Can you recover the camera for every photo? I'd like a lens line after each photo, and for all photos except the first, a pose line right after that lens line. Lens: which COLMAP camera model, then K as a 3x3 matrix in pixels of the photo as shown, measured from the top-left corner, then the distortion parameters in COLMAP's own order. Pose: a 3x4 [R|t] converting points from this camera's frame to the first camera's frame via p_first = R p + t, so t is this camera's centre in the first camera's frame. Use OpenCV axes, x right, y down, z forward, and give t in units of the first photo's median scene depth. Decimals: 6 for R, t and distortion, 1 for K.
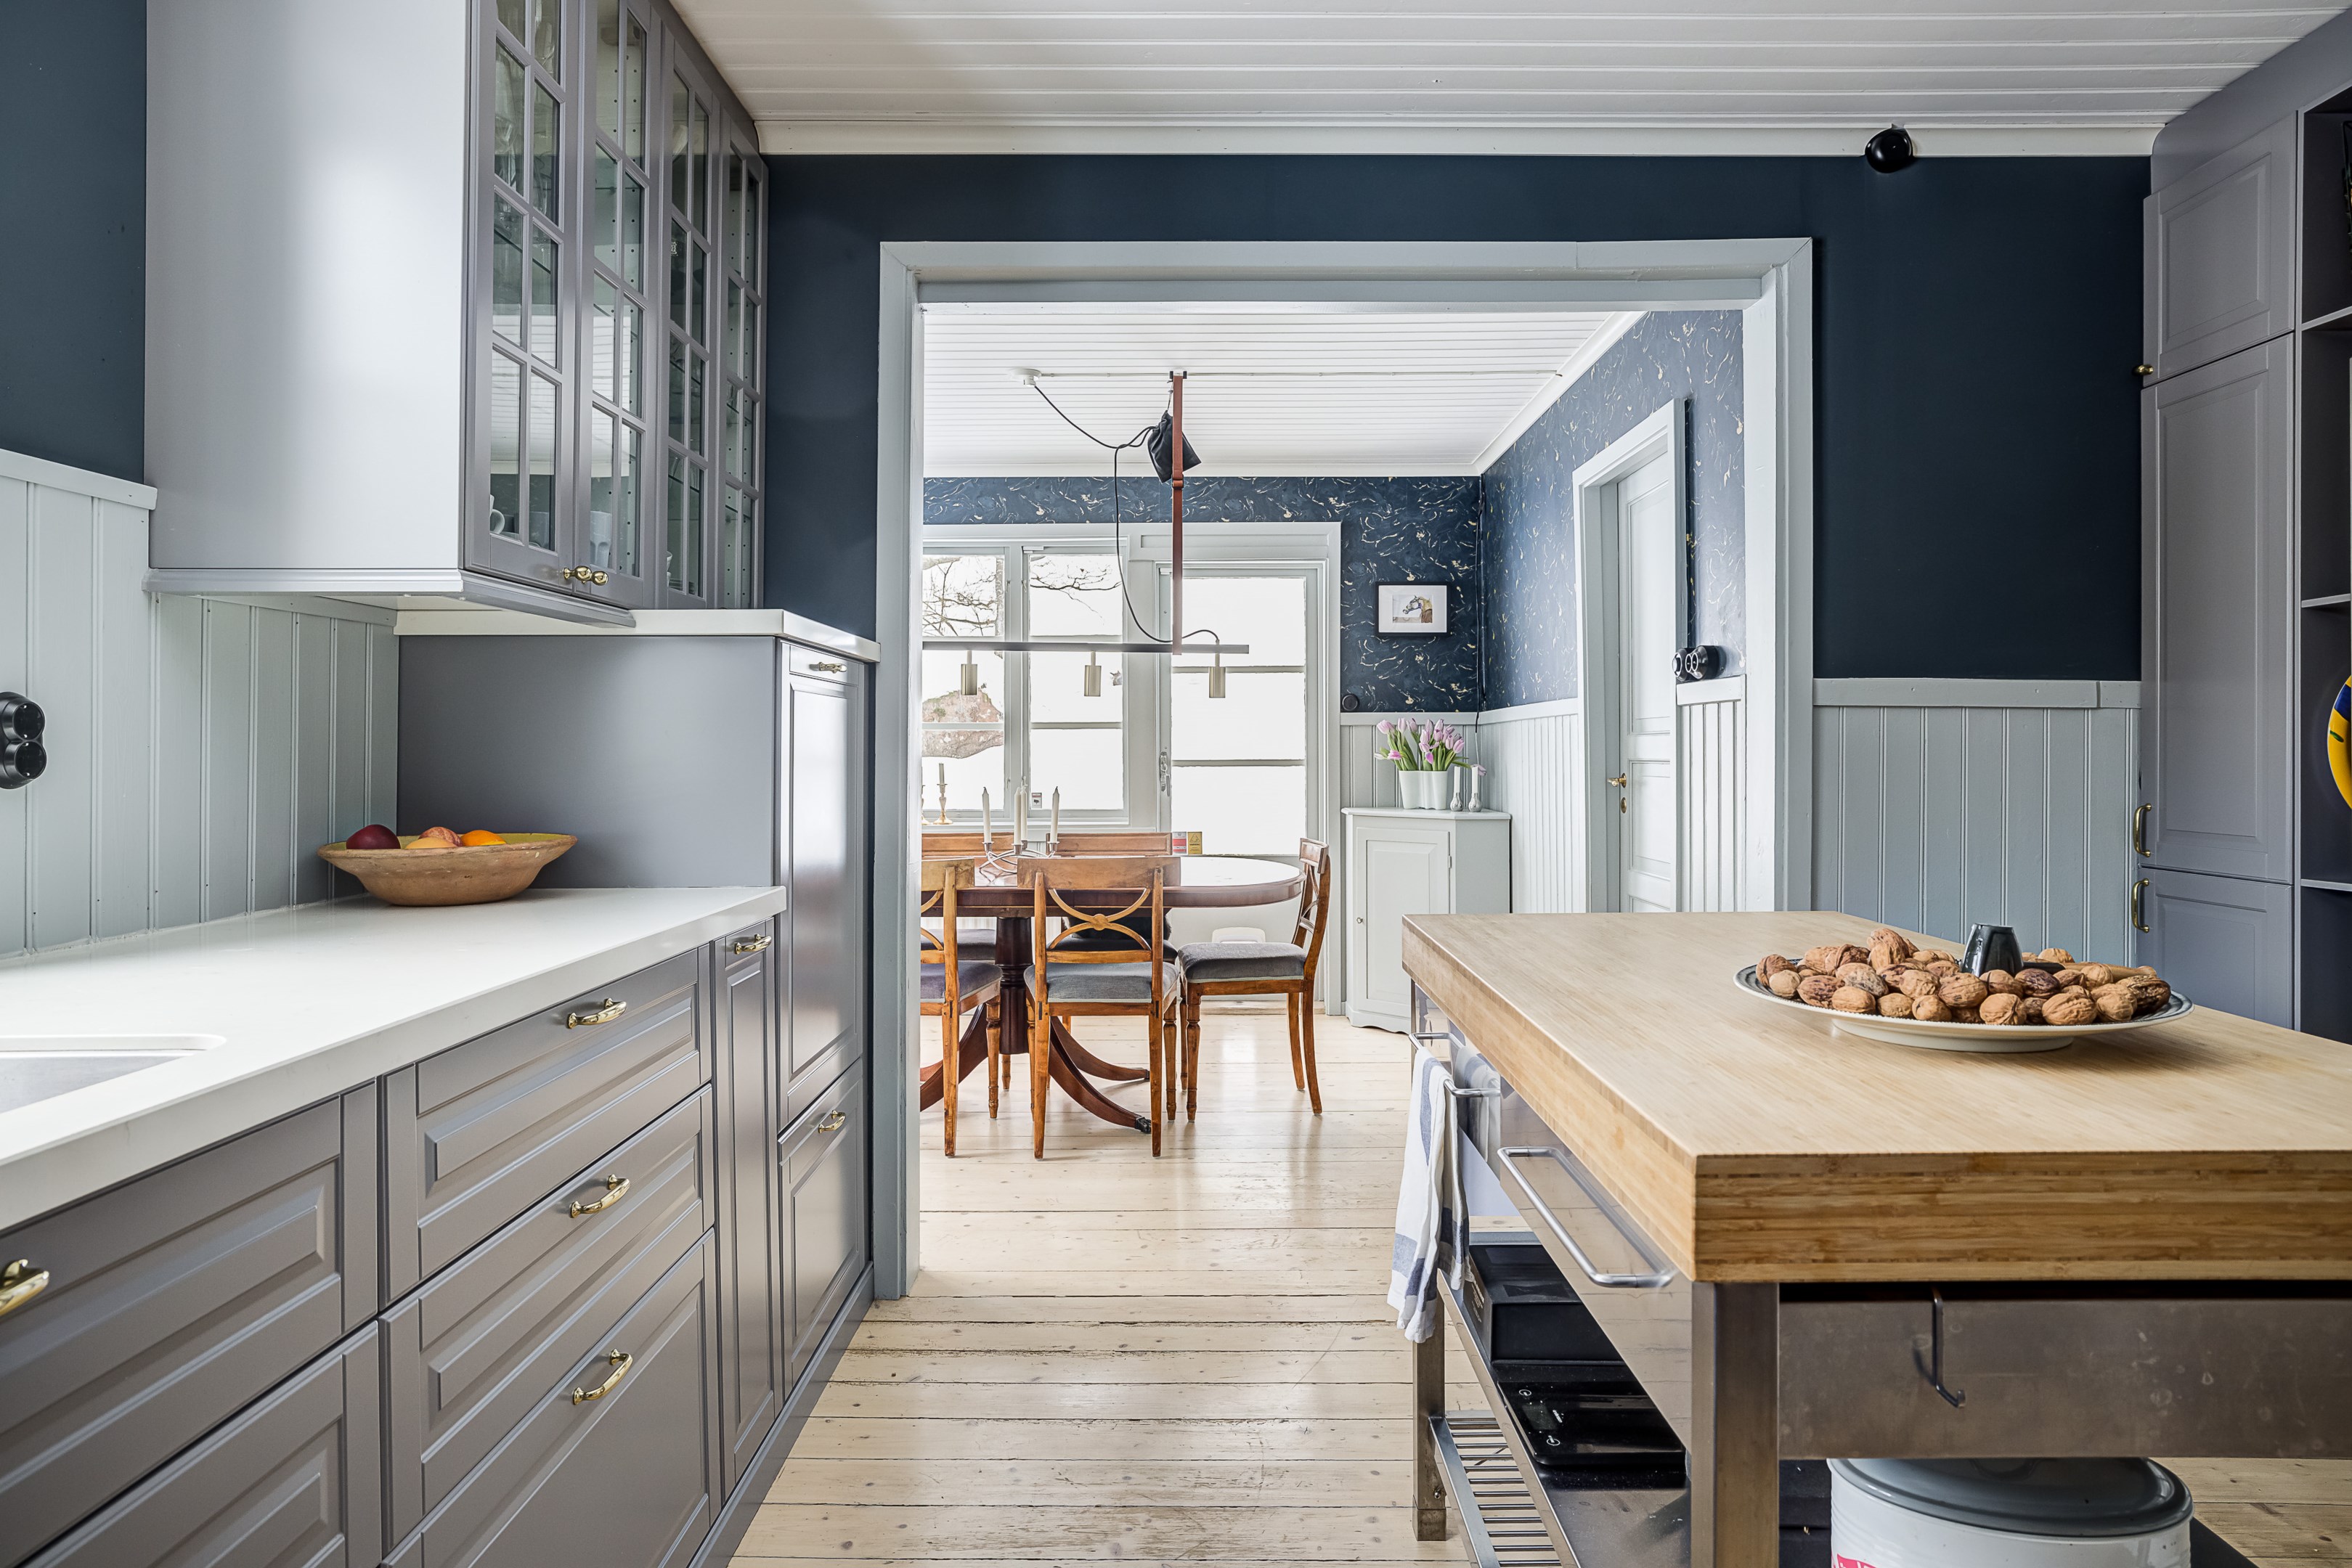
lens RADIAL K [[1401.5, 0, 1195.7], [0, 1401.5, 732.3], [0, 0, 1]] dist [-0.019926, 0.002567]
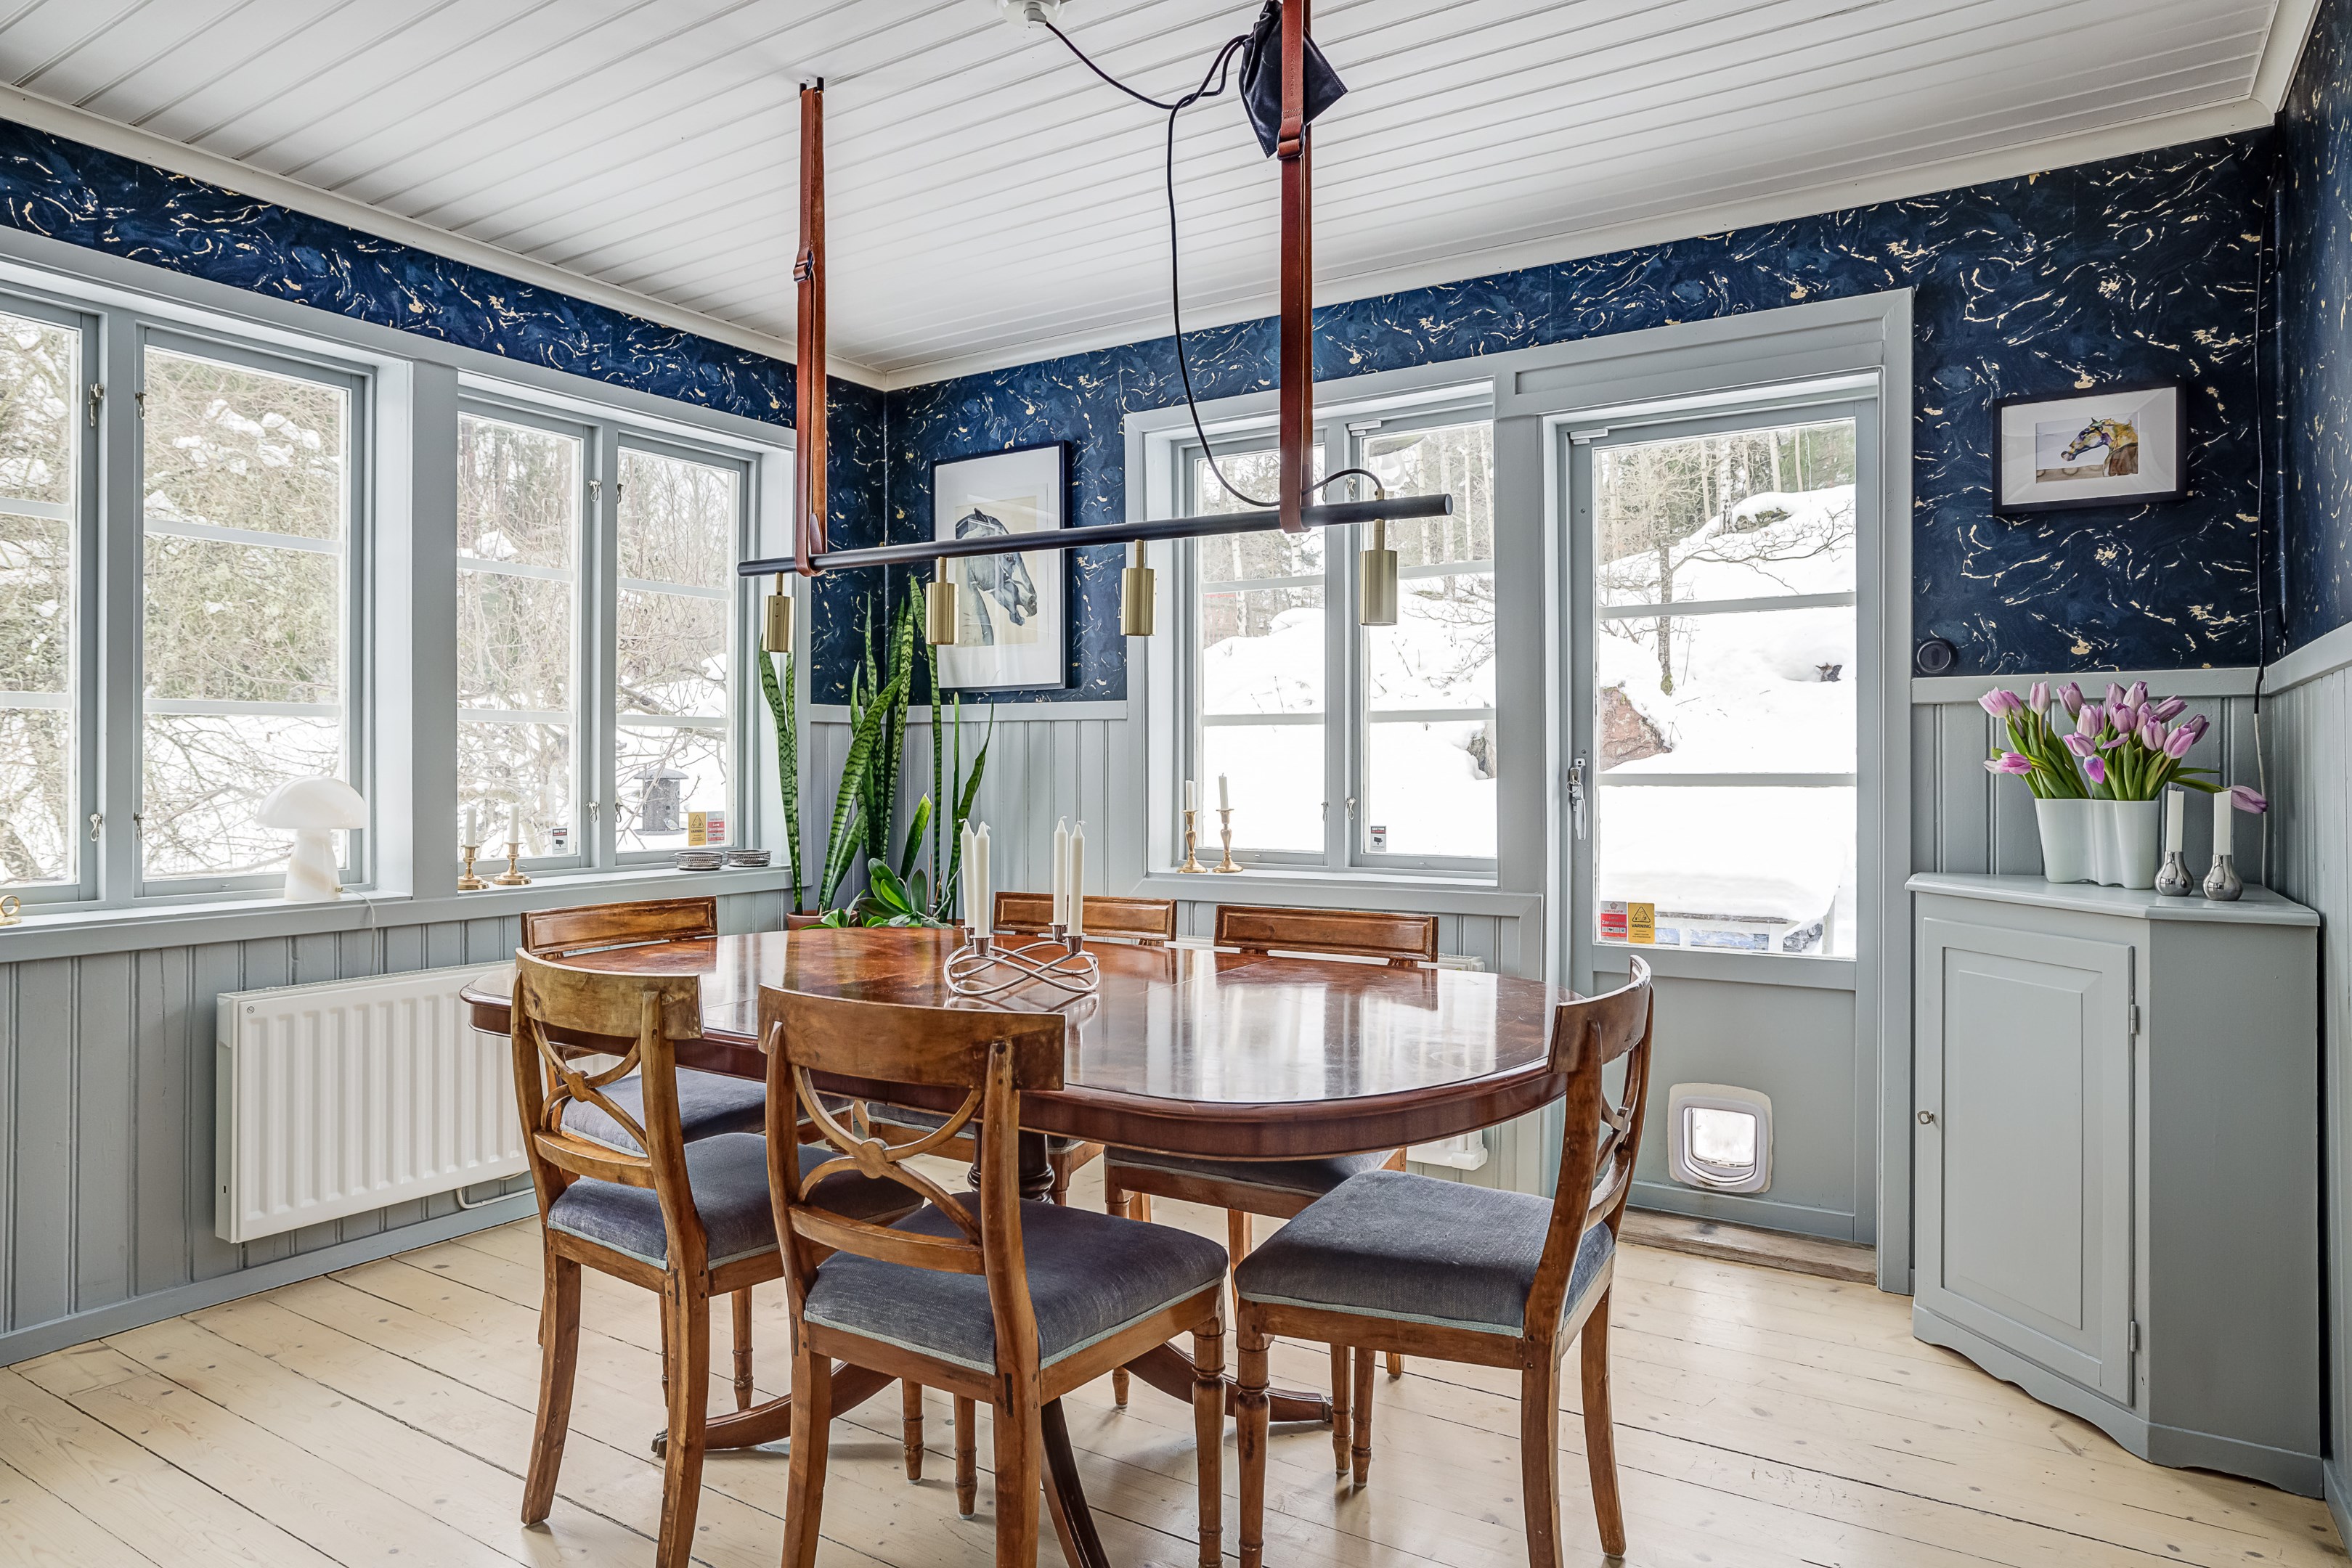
lens RADIAL K [[1408.3, 0, 1178.1], [0, 1408.3, 763.3], [0, 0, 1]] dist [-0.024512, 0.014979]
pose [[0.848296, 0.000603, -0.529522, 0.144783], [0.004053, 0.999963, 0.007630, 0.011093], [0.529507, -0.008619, 0.848262, 0.451059]]
